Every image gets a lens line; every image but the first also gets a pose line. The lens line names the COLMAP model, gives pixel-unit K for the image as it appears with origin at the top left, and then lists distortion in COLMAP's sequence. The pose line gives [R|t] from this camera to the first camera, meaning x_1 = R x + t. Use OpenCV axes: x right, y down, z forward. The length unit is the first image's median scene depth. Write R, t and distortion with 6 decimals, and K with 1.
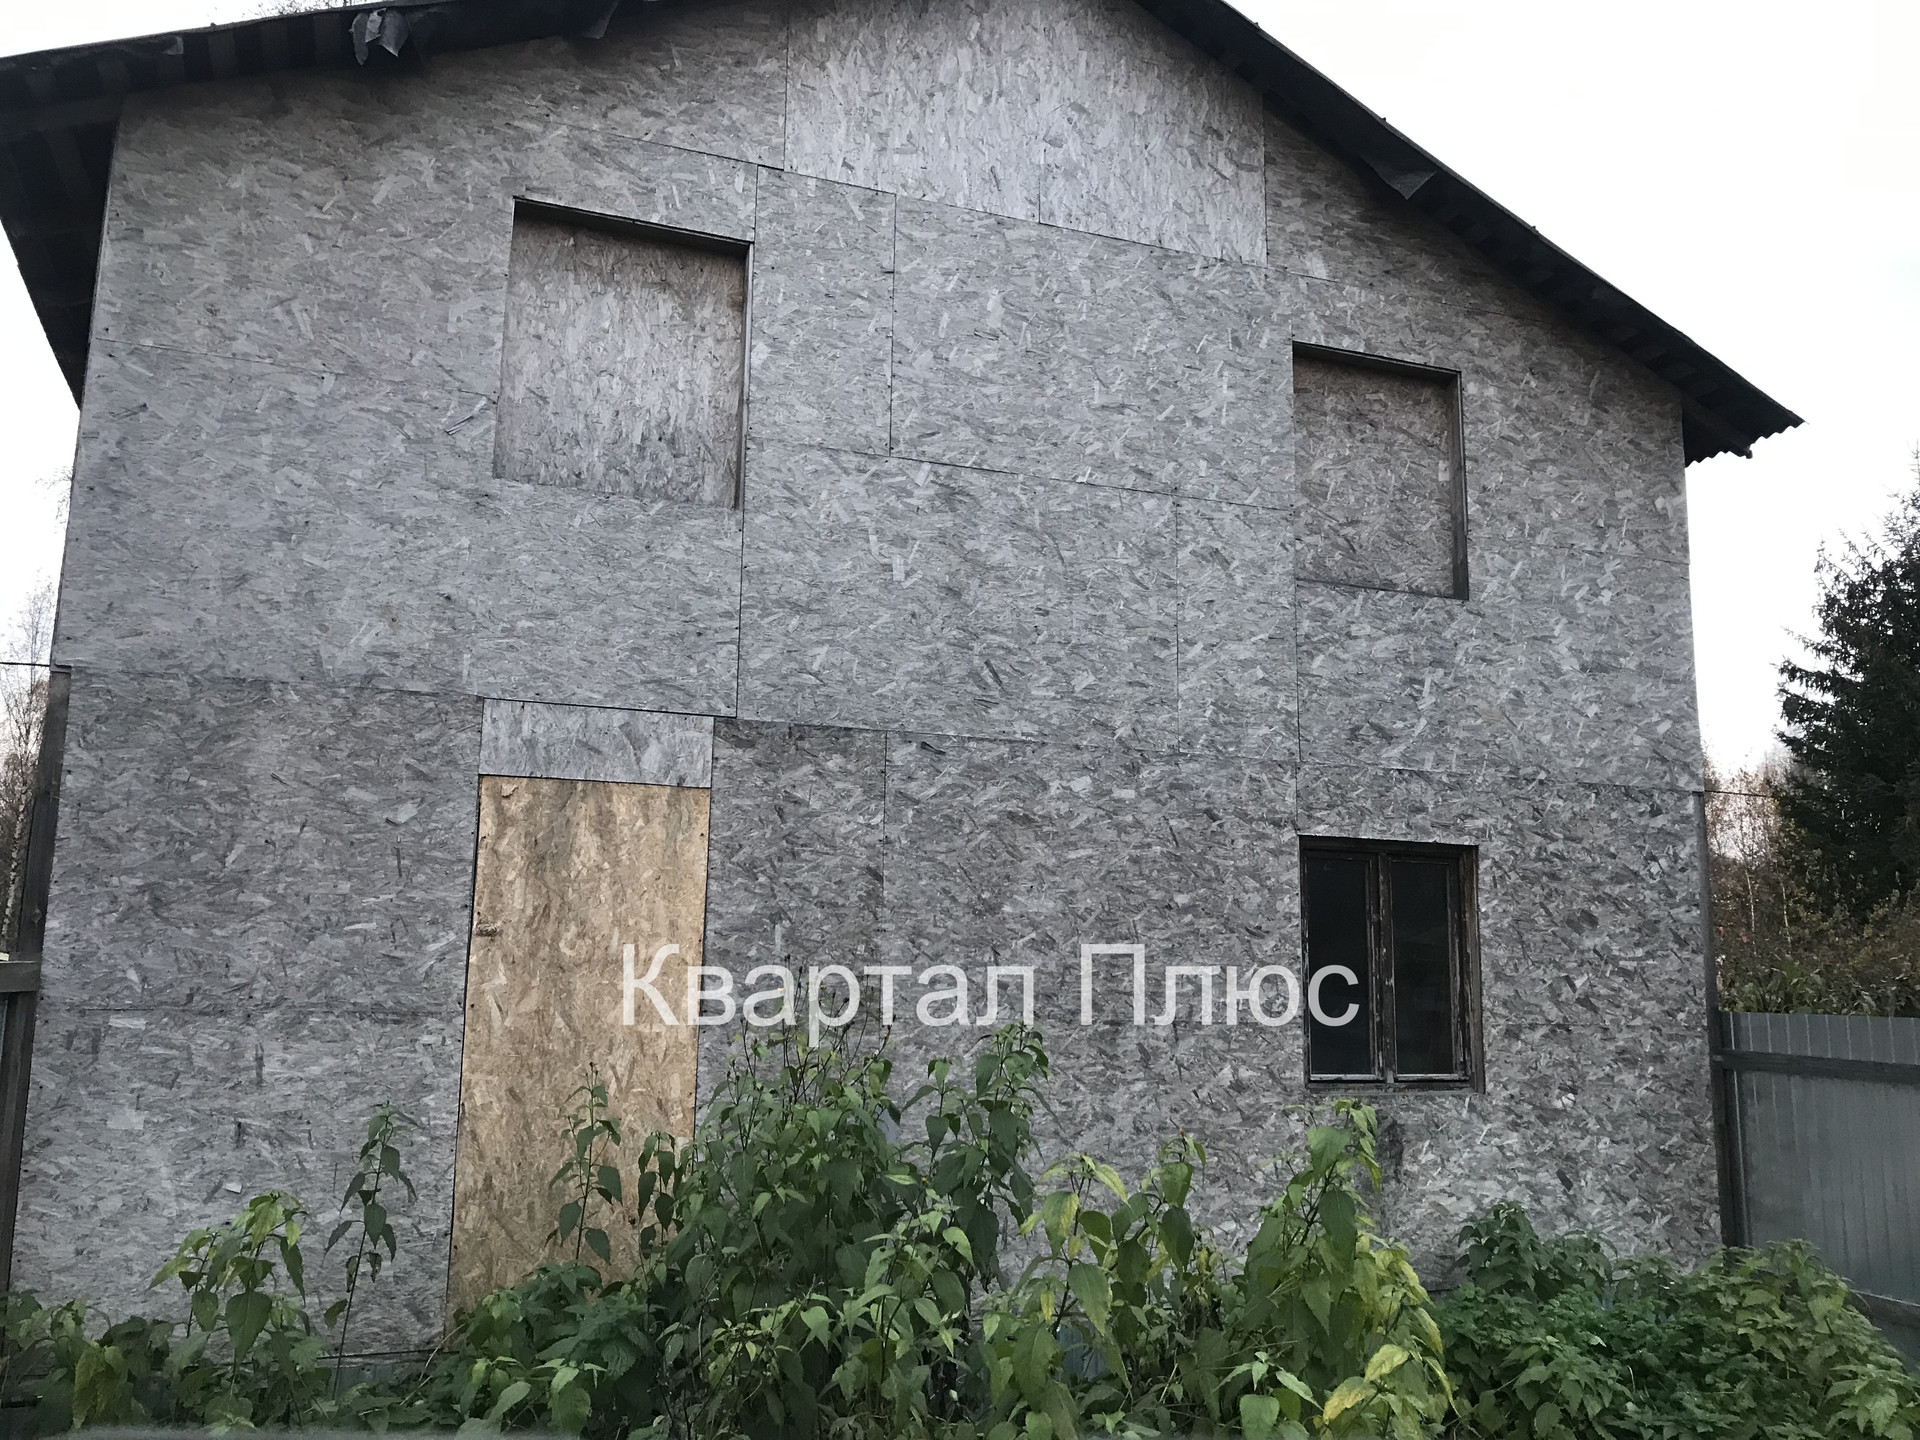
lens RADIAL K [[1553.9, 0, 962.7], [0, 1553.9, 713.4], [0, 0, 1]] dist [0.000434, 0.006946]
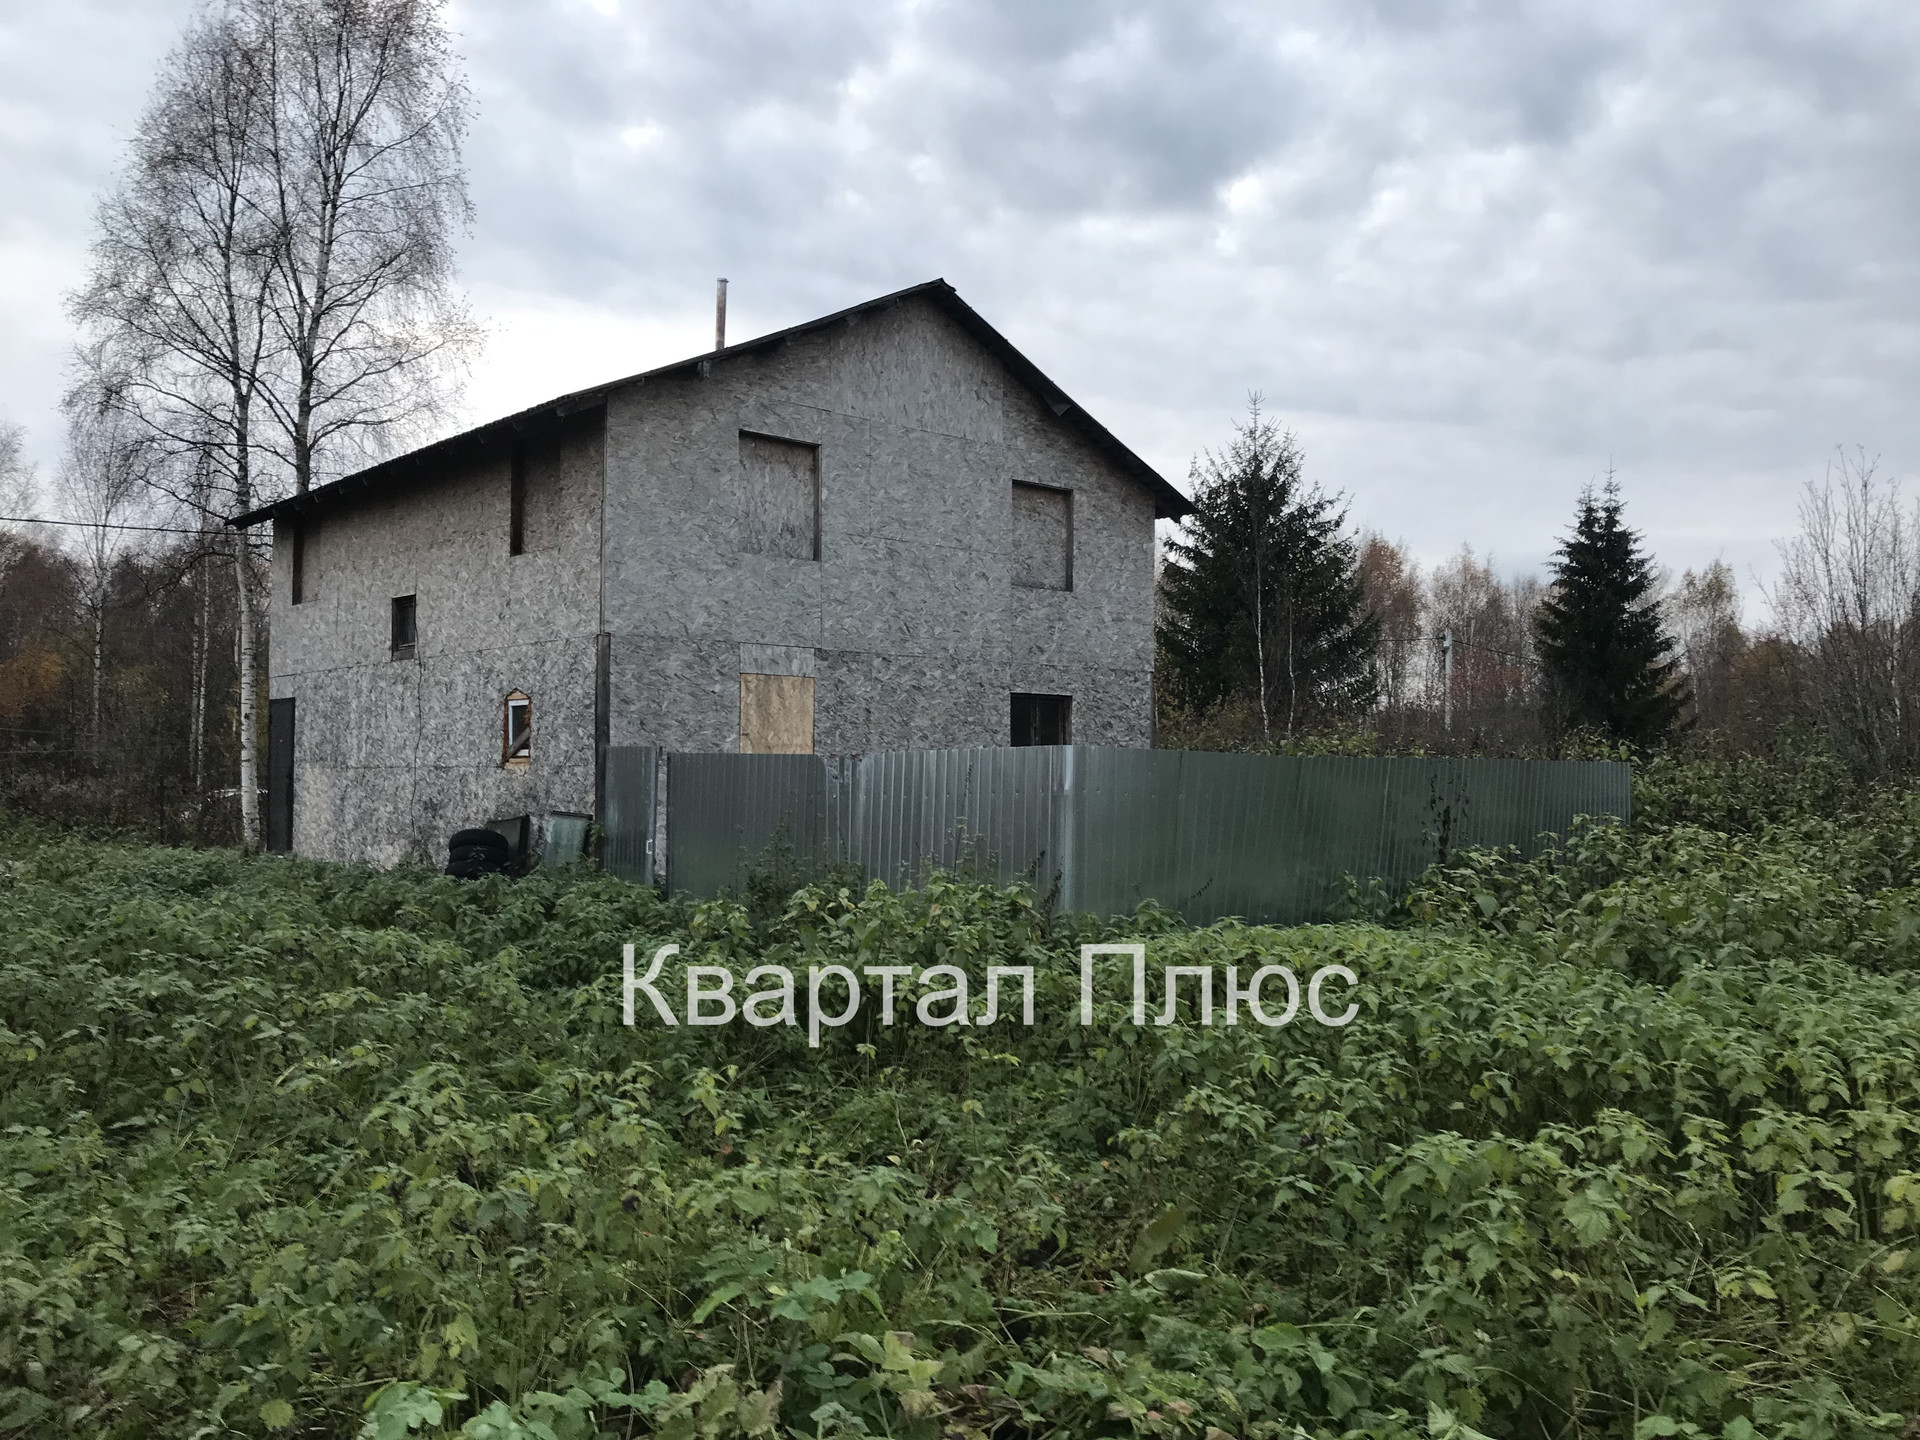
lens RADIAL K [[1553.9, 0, 962.7], [0, 1553.9, 713.4], [0, 0, 1]] dist [0.000434, 0.006946]
pose [[0.931196, 0.001858, 0.364515, -0.717041], [-0.053933, 0.989683, 0.132734, -0.201713], [-0.360507, -0.143261, 0.921689, -1.186960]]
